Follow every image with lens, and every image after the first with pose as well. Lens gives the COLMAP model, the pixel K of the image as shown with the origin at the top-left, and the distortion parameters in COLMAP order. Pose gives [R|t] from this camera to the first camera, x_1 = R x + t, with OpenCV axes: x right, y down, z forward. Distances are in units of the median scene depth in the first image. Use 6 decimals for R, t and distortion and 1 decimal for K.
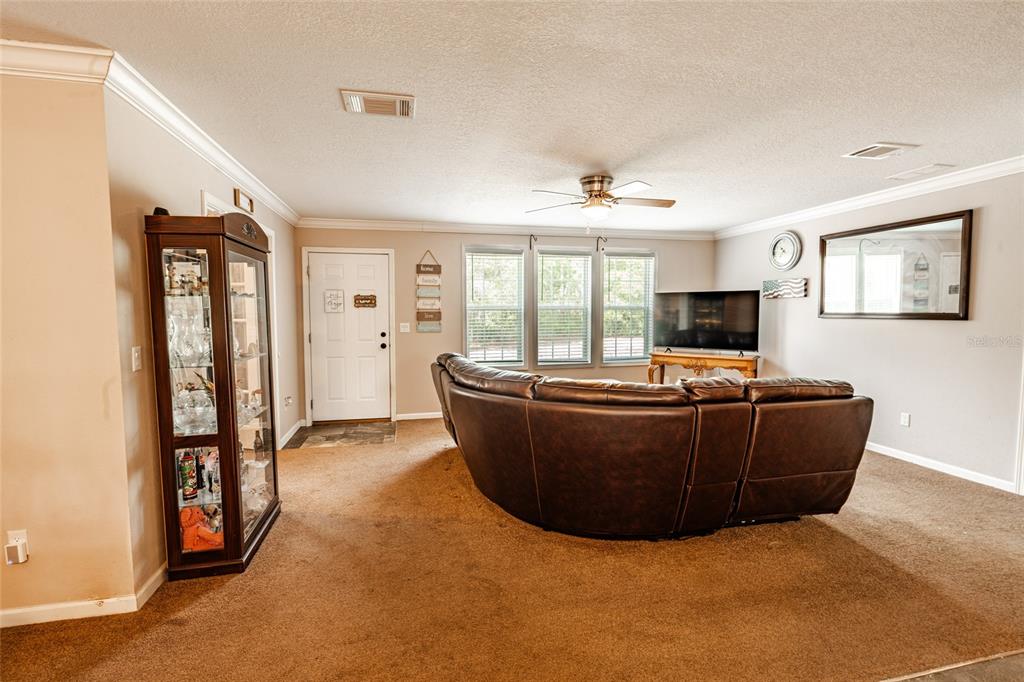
lens RADIAL K [[458.8, 0, 512.2], [0, 458.8, 339.6], [0, 0, 1]] dist [-0.010551, -0.000025]
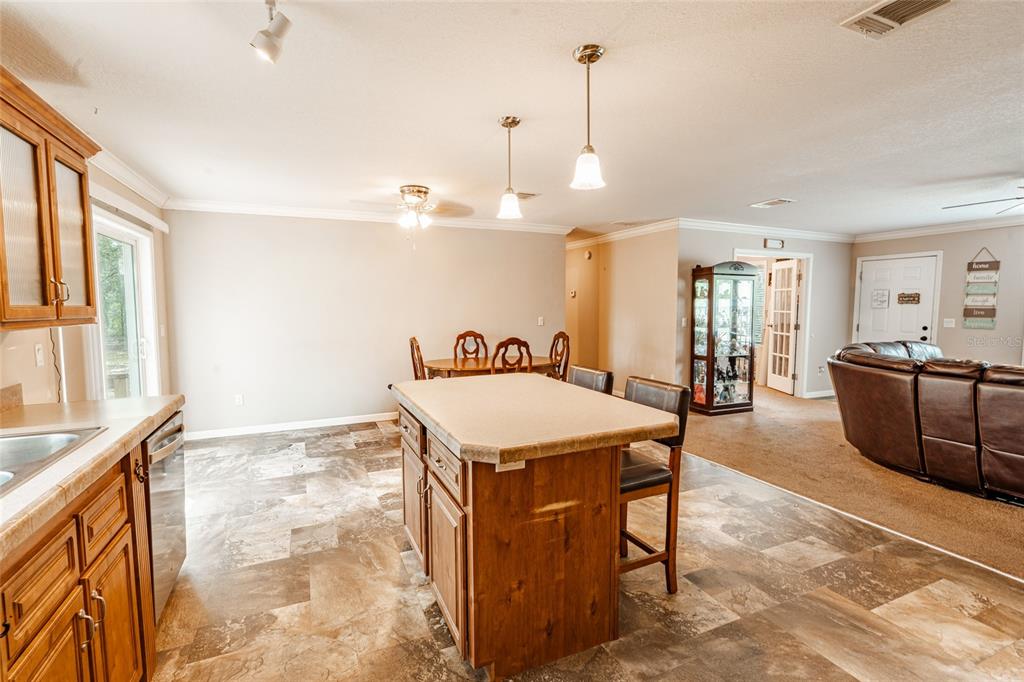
lens RADIAL K [[458.8, 0, 512.0], [0, 458.8, 331.3], [0, 0, 1]] dist [-0.010551, -0.000025]
pose [[0.193824, 0.059152, -0.979251, 0.604675], [-0.069239, 0.996516, 0.046490, 0.013989], [0.978590, 0.058791, 0.197244, -0.196834]]
